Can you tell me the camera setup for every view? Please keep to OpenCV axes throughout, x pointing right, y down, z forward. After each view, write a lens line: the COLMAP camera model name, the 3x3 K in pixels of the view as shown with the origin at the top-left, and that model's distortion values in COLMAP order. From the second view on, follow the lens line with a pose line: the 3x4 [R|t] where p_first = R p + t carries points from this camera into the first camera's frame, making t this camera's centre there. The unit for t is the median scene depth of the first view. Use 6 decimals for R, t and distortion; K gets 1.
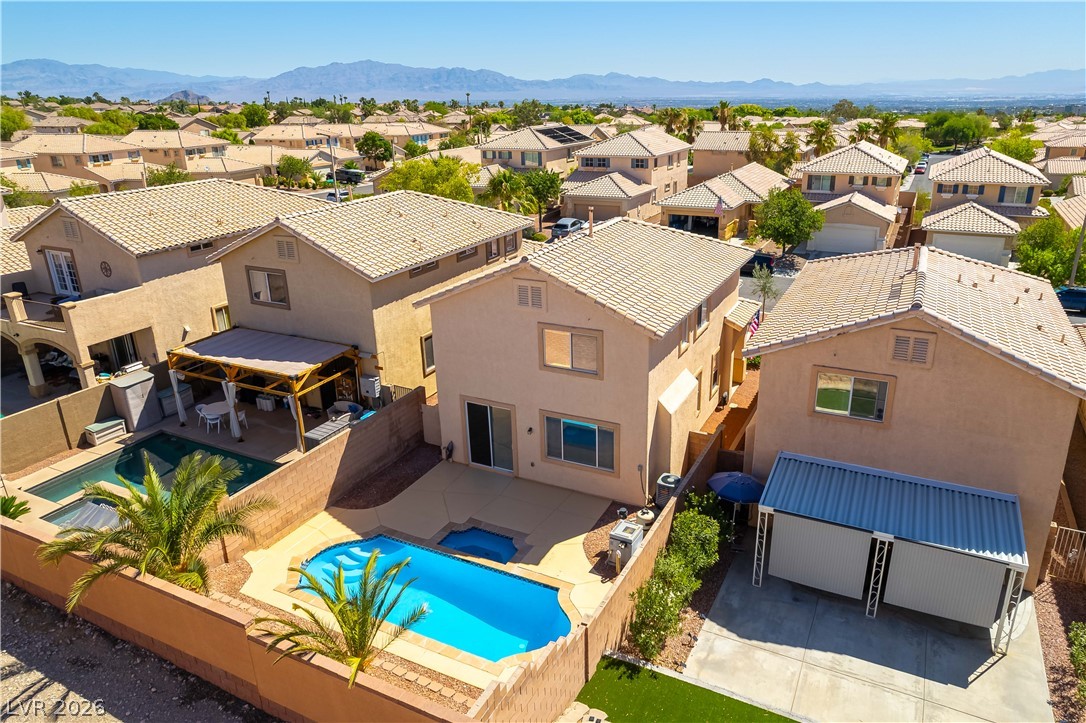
lens RADIAL K [[716.9, 0, 562.2], [0, 716.9, 358.5], [0, 0, 1]] dist [-0.066750, 0.073560]
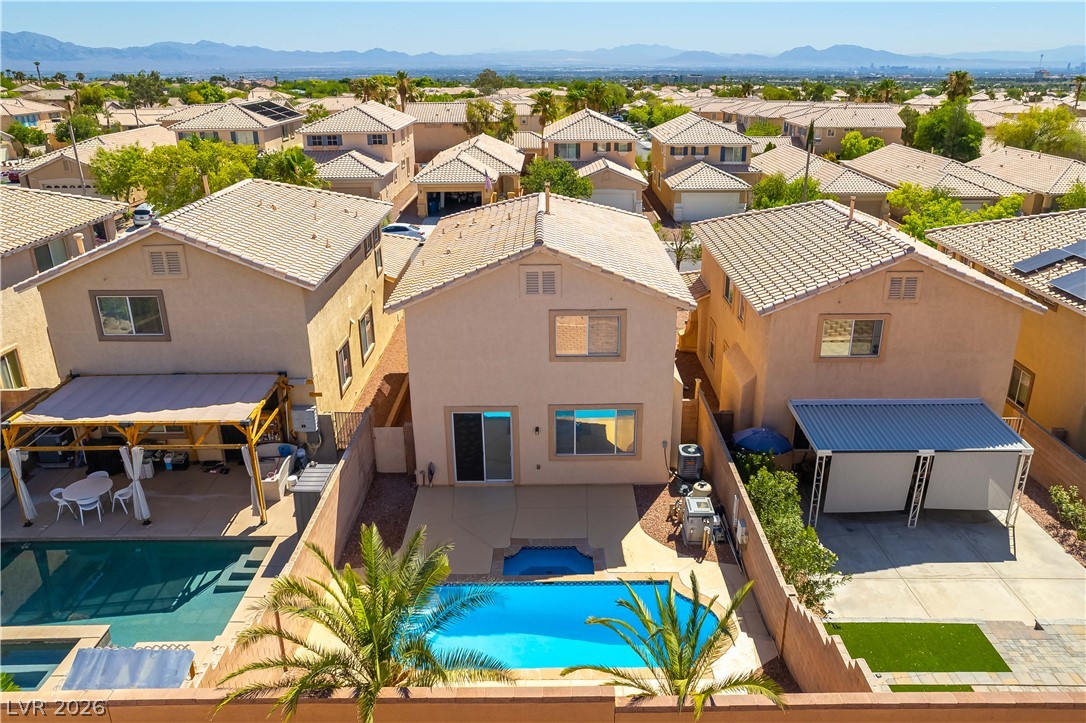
lens RADIAL K [[764.8, 0, 546.4], [0, 764.8, 340.1], [0, 0, 1]] dist [-0.063748, 0.067621]
pose [[0.895449, -0.144174, 0.421171, -0.417345], [0.147469, 0.988752, 0.024934, -0.034402], [-0.420029, 0.039783, 0.906638, 0.107647]]
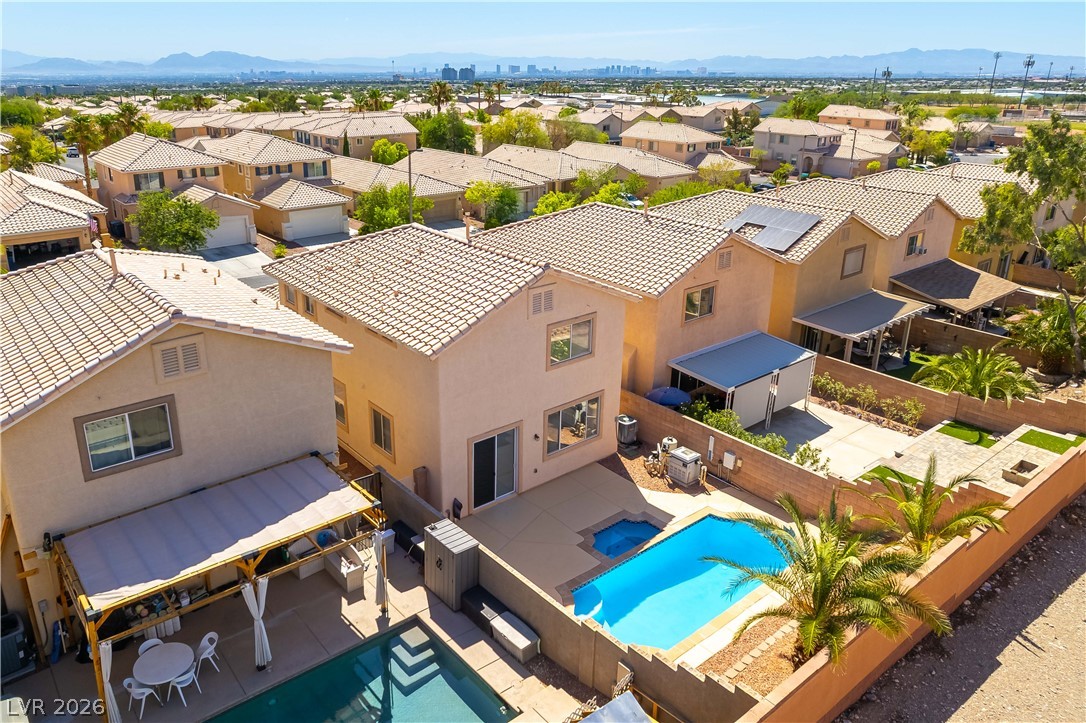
lens RADIAL K [[773.5, 0, 480.6], [0, 773.5, 343.0], [0, 0, 1]] dist [-0.039455, 0.002591]
pose [[0.436481, -0.293415, 0.850525, -0.931245], [0.310524, 0.936369, 0.163672, -0.216440], [-0.844428, 0.192668, 0.499819, 0.493796]]
